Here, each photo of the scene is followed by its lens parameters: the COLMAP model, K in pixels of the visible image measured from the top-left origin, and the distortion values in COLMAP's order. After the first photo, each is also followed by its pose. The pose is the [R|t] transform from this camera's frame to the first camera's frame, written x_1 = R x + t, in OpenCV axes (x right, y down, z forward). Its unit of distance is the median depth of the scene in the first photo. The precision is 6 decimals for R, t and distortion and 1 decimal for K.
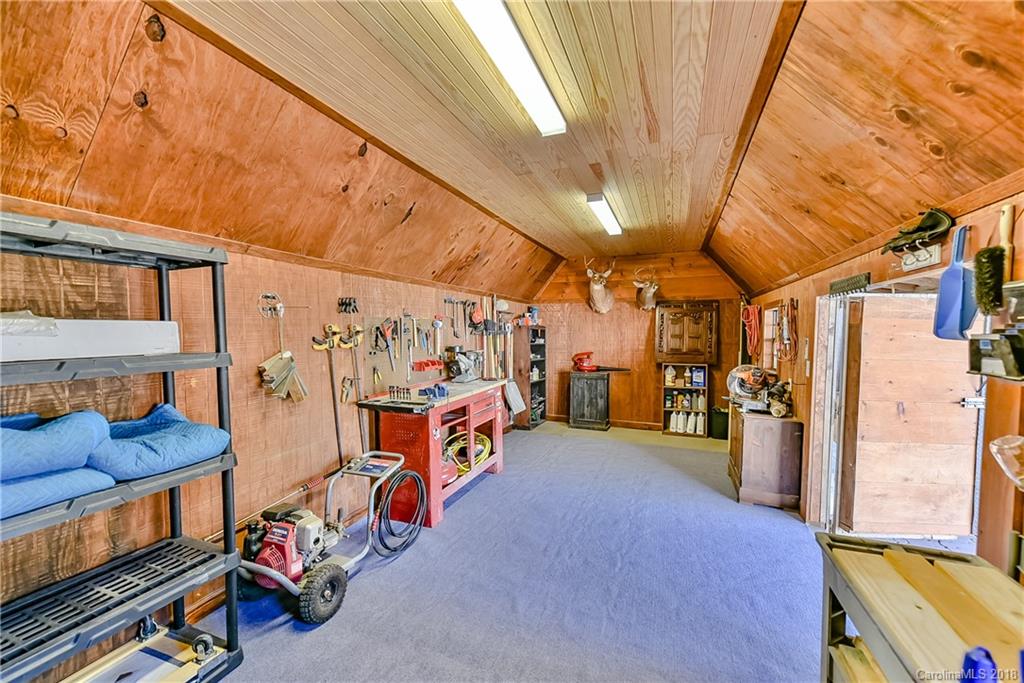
lens RADIAL K [[404.0, 0, 516.1], [0, 404.0, 343.7], [0, 0, 1]] dist [0.001140, -0.000101]
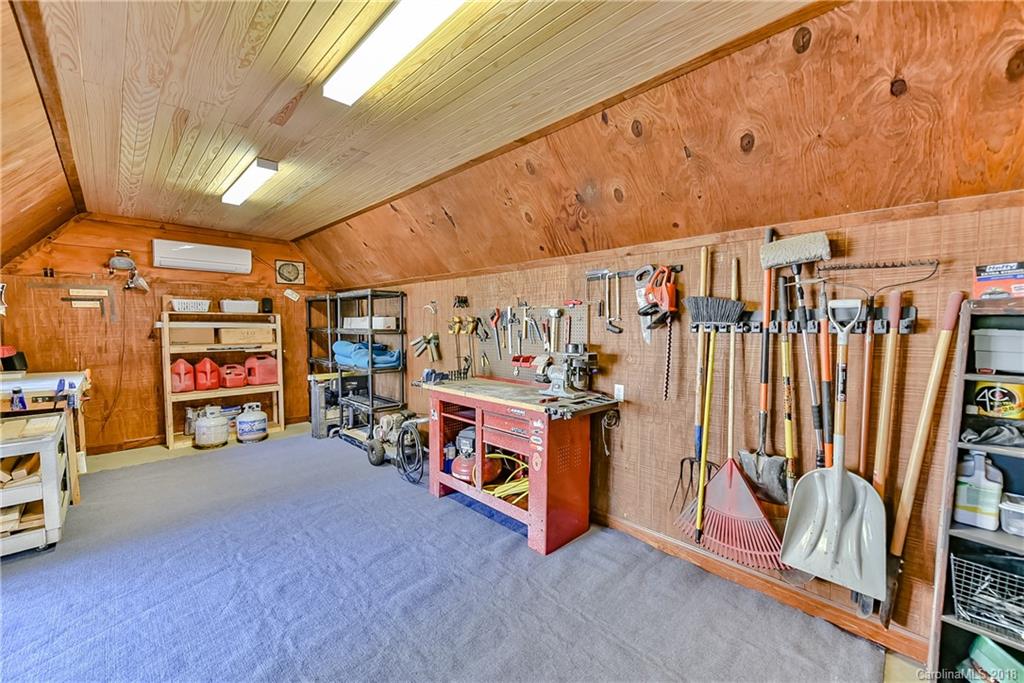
lens RADIAL K [[404.0, 0, 516.1], [0, 404.0, 343.7], [0, 0, 1]] dist [0.001140, -0.000101]
pose [[-0.400288, 0.054391, -0.914774, 0.768214], [-0.031511, 0.996830, 0.073058, -0.062256], [0.915847, 0.058070, -0.397305, 1.768431]]
